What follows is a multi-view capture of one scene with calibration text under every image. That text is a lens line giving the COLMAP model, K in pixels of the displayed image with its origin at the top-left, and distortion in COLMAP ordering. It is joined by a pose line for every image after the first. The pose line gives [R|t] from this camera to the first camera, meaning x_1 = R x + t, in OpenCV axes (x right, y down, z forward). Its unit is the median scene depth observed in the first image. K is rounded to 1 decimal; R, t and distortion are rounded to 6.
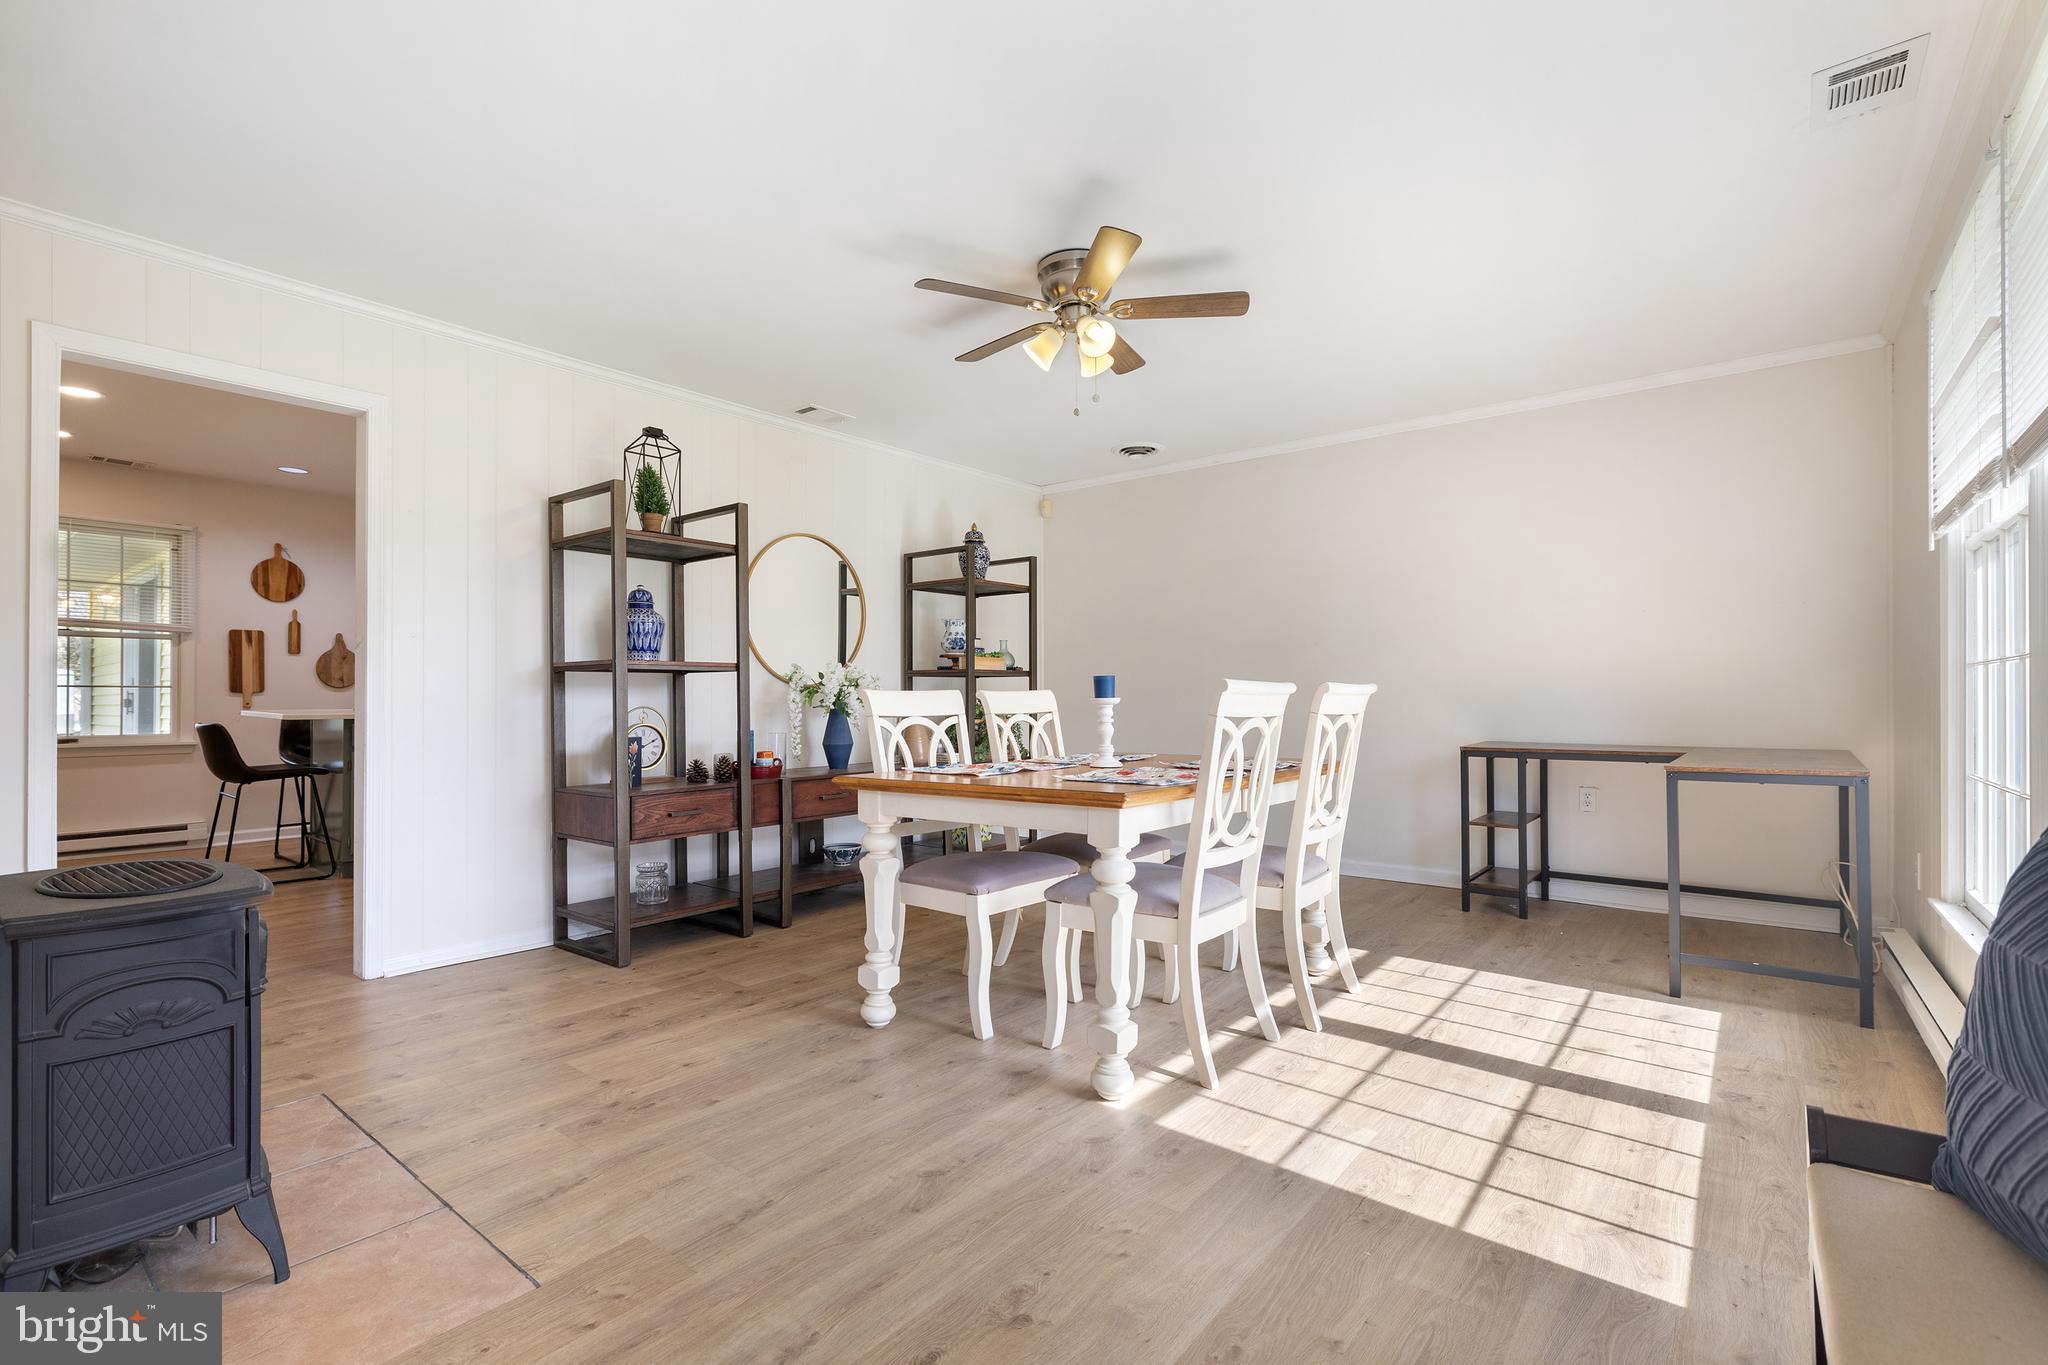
lens RADIAL K [[957.0, 0, 1026.6], [0, 957.0, 688.1], [0, 0, 1]] dist [0.003633, 0.000695]
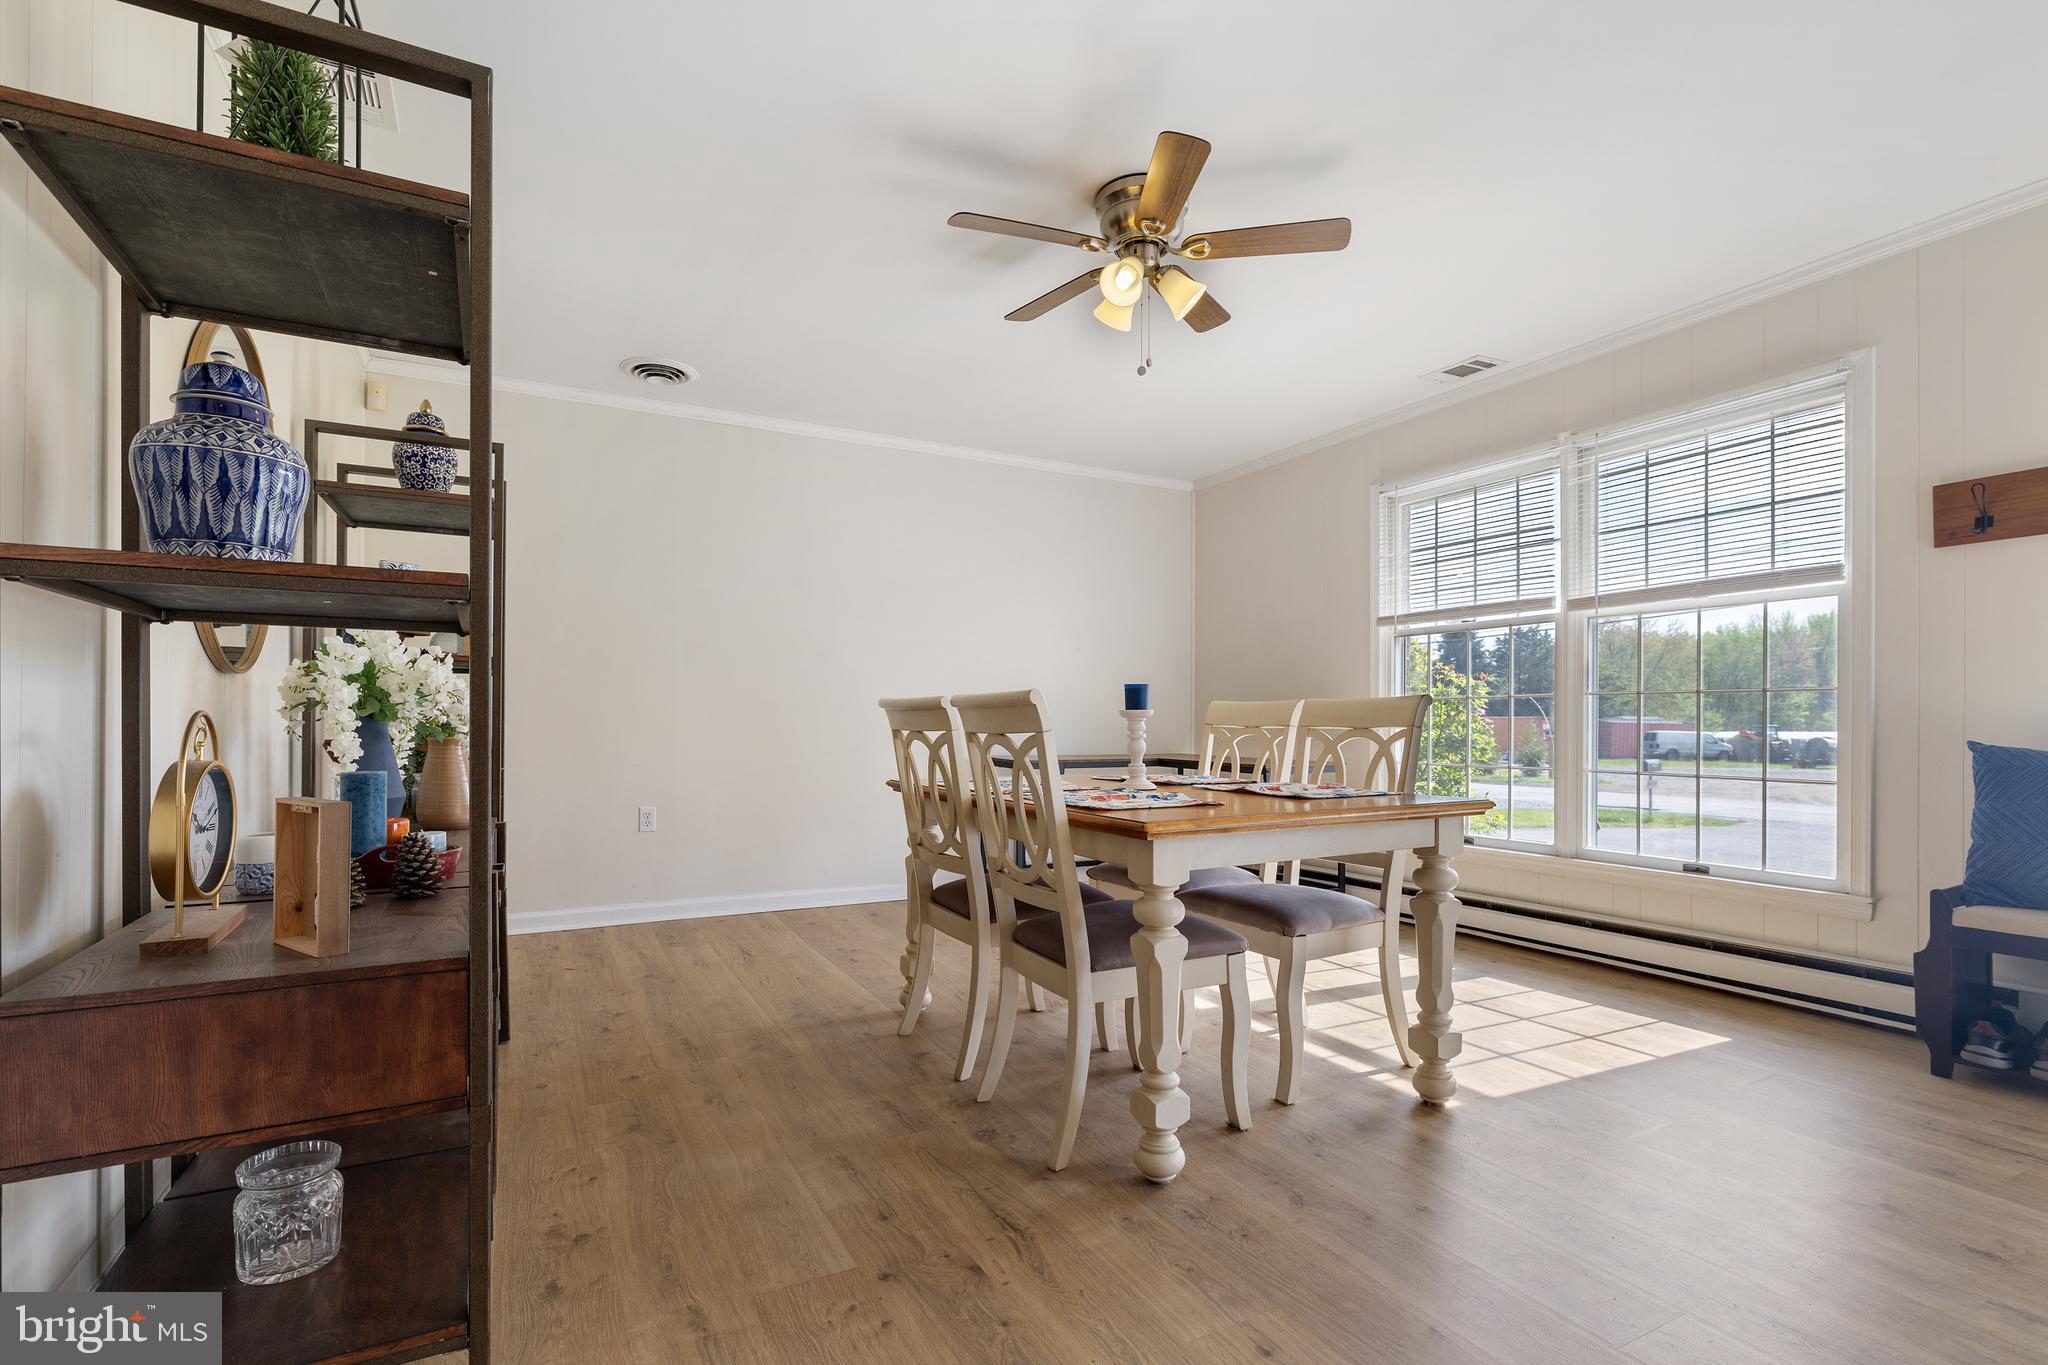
lens RADIAL K [[957.0, 0, 1035.5], [0, 957.0, 720.0], [0, 0, 1]] dist [0.003633, 0.000695]
pose [[0.387553, 0.009451, 0.921799, -0.779400], [-0.008936, 0.999939, -0.006495, 0.025307], [-0.921804, -0.005720, 0.387614, 0.767187]]
